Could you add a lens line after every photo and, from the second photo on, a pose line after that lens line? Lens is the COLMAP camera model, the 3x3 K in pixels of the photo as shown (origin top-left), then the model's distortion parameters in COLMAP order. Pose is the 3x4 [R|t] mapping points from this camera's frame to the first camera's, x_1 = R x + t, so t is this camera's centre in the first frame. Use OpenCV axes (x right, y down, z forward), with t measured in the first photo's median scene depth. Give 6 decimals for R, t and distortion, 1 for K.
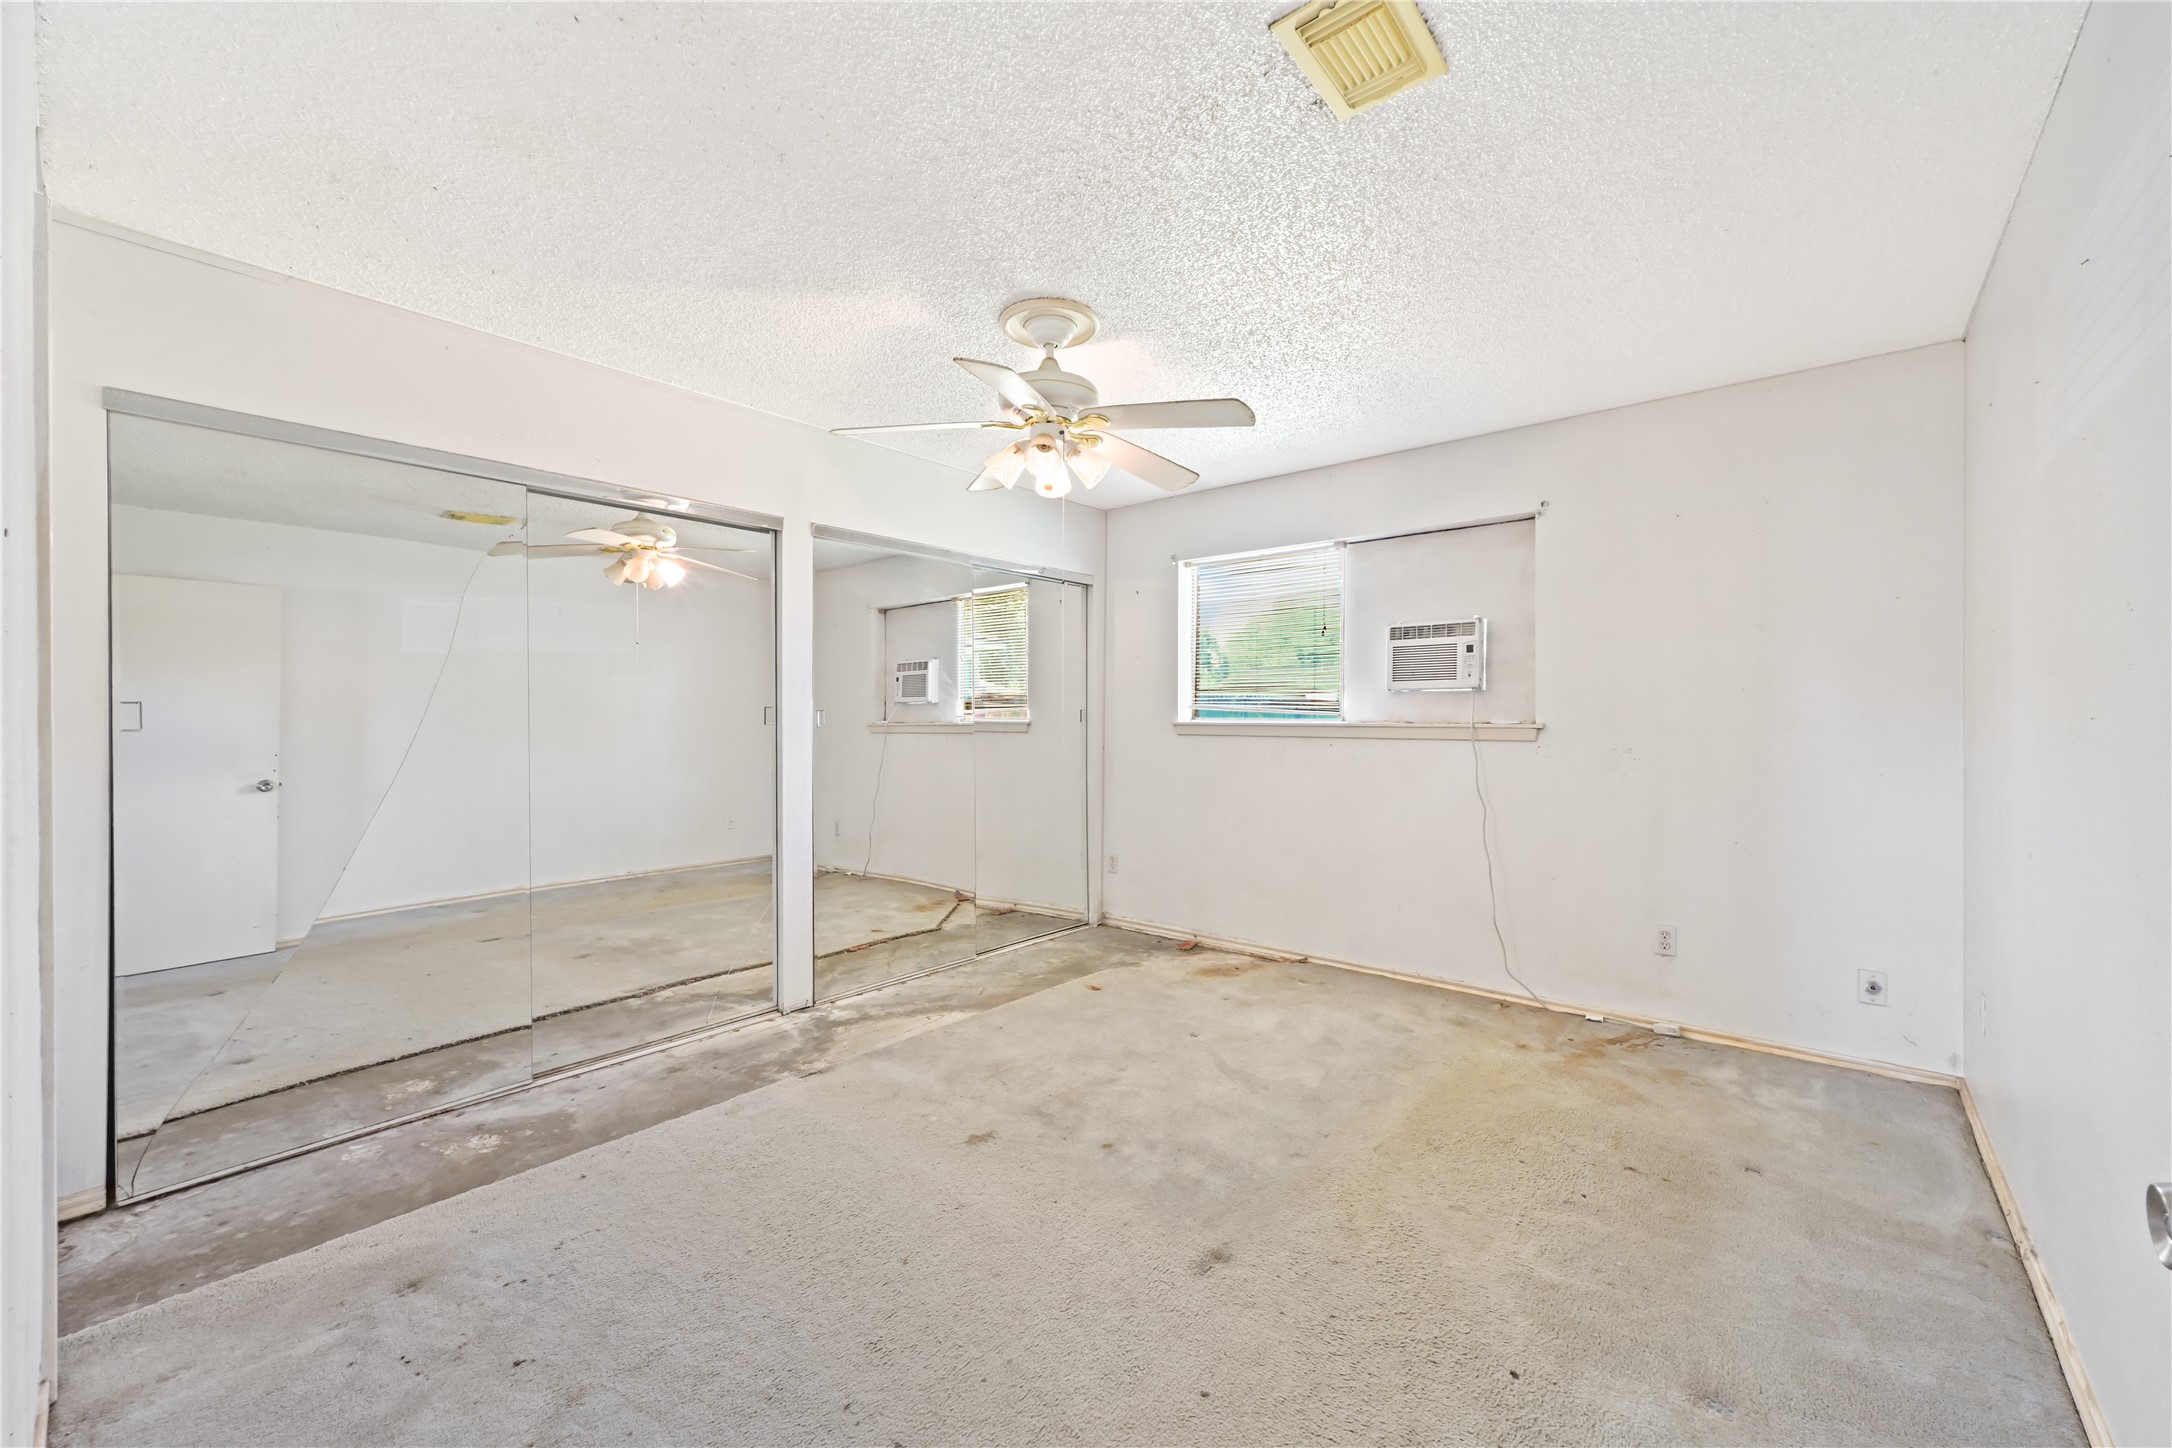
lens RADIAL K [[867.8, 0, 1086.1], [0, 867.8, 716.7], [0, 0, 1]] dist [0.001391, 0.000122]
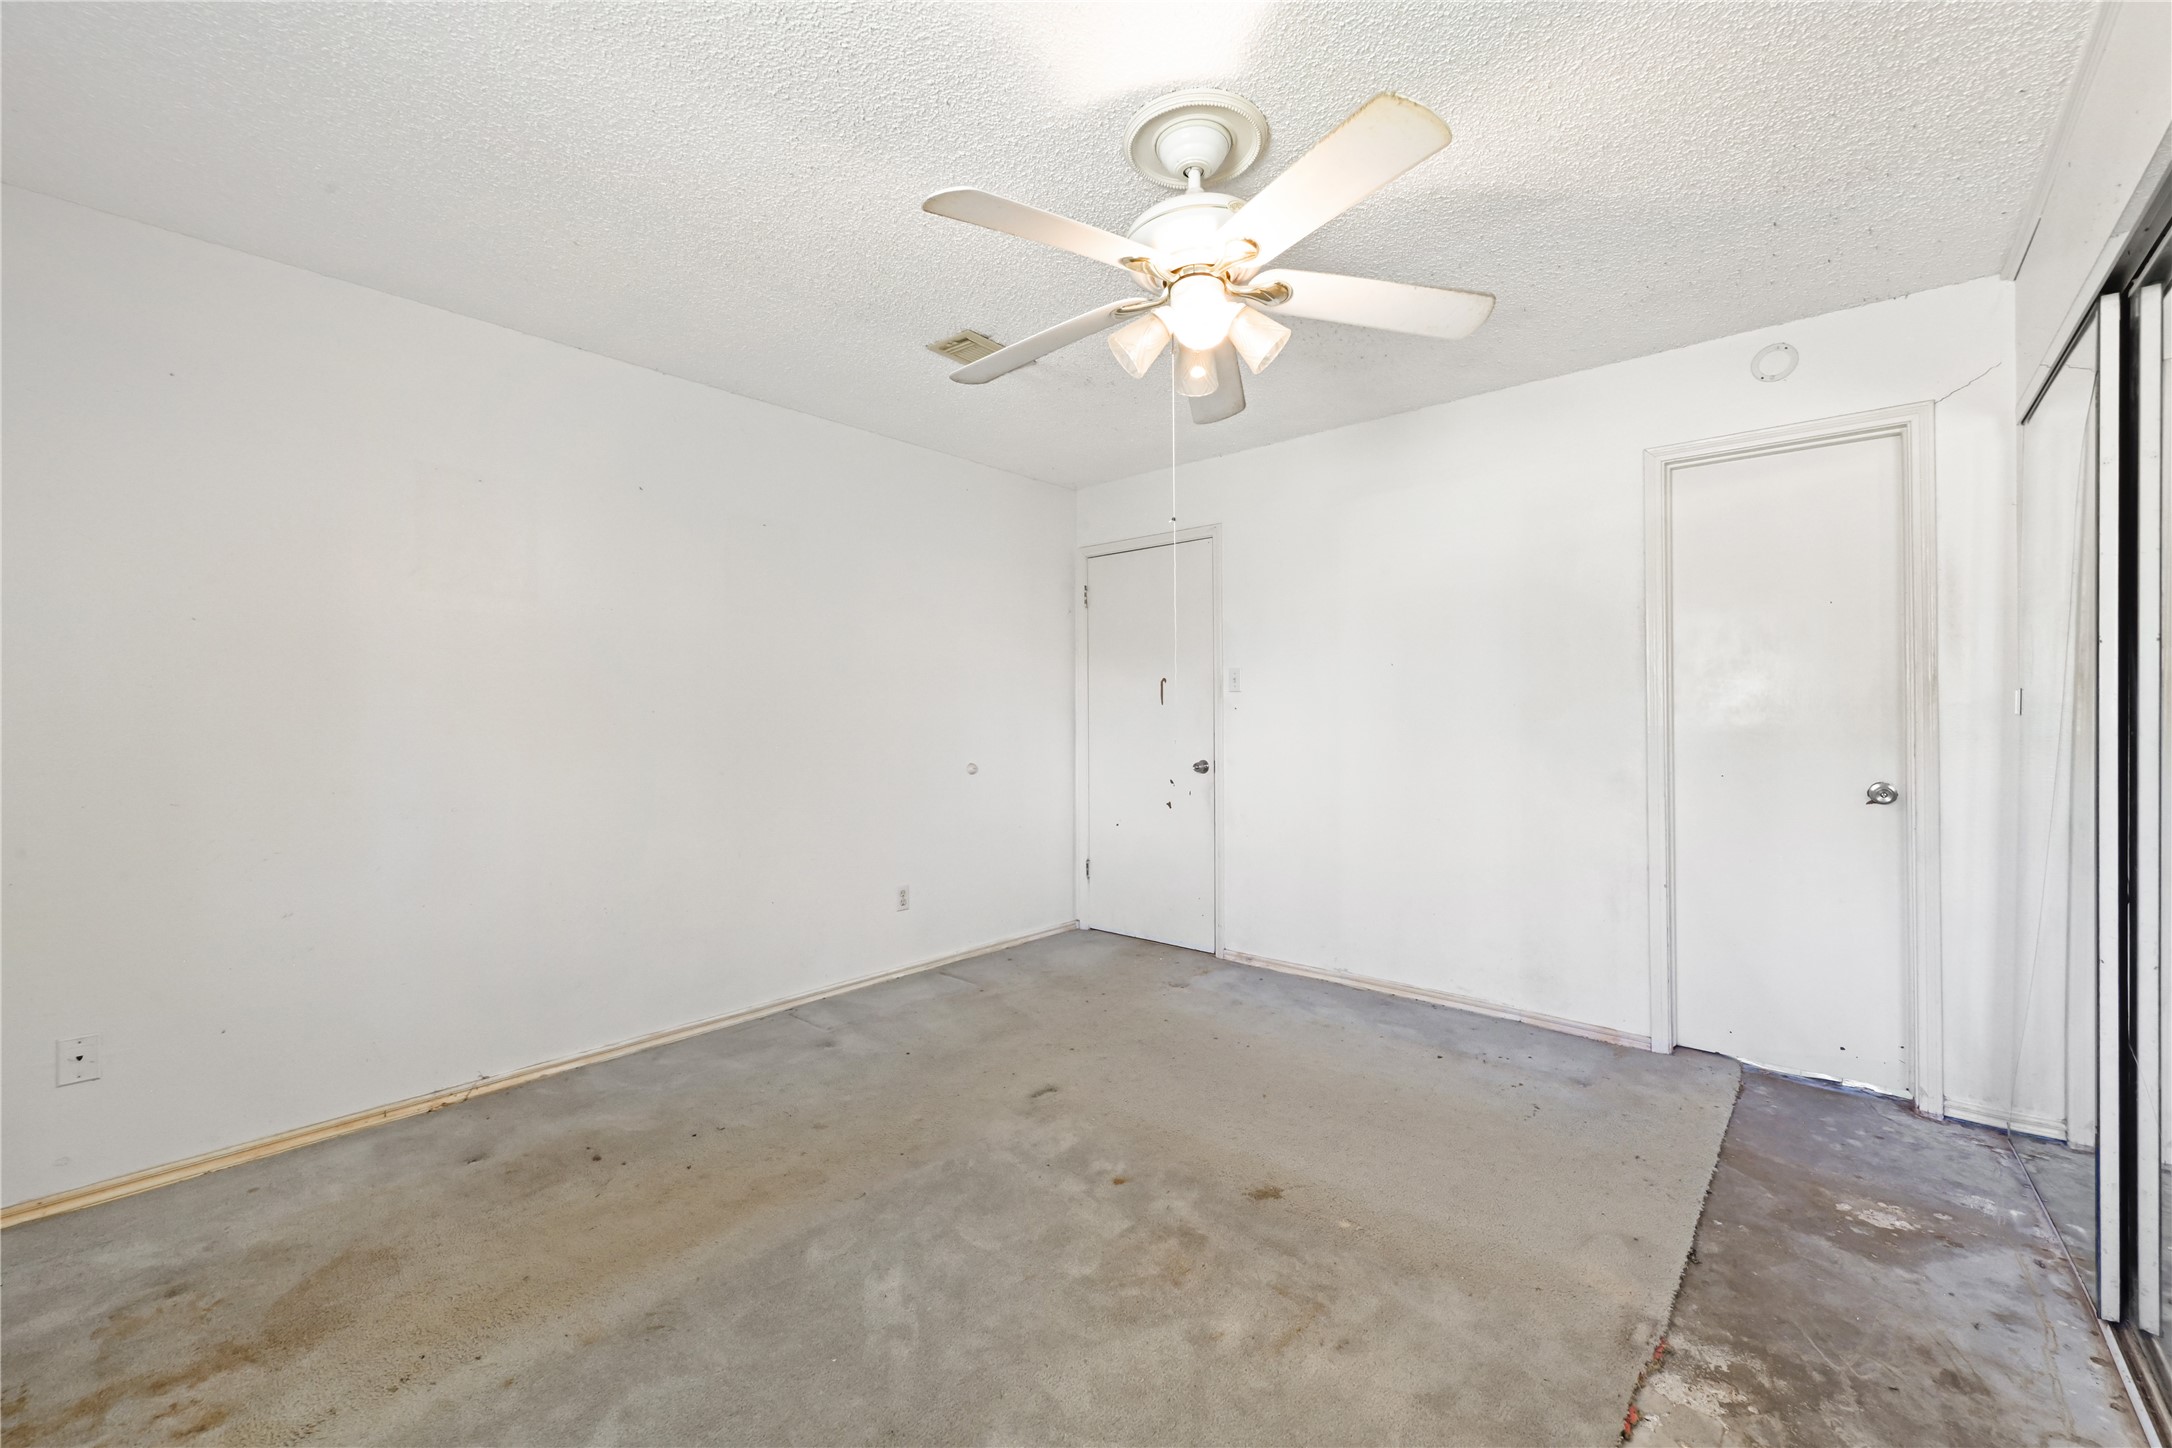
lens RADIAL K [[867.8, 0, 1086.1], [0, 867.8, 716.7], [0, 0, 1]] dist [0.001391, 0.000122]
pose [[-0.999881, 0.004616, 0.014728, 0.037206], [0.004607, 0.999989, -0.000625, 0.012818], [-0.014731, -0.000557, -0.999891, 1.695997]]
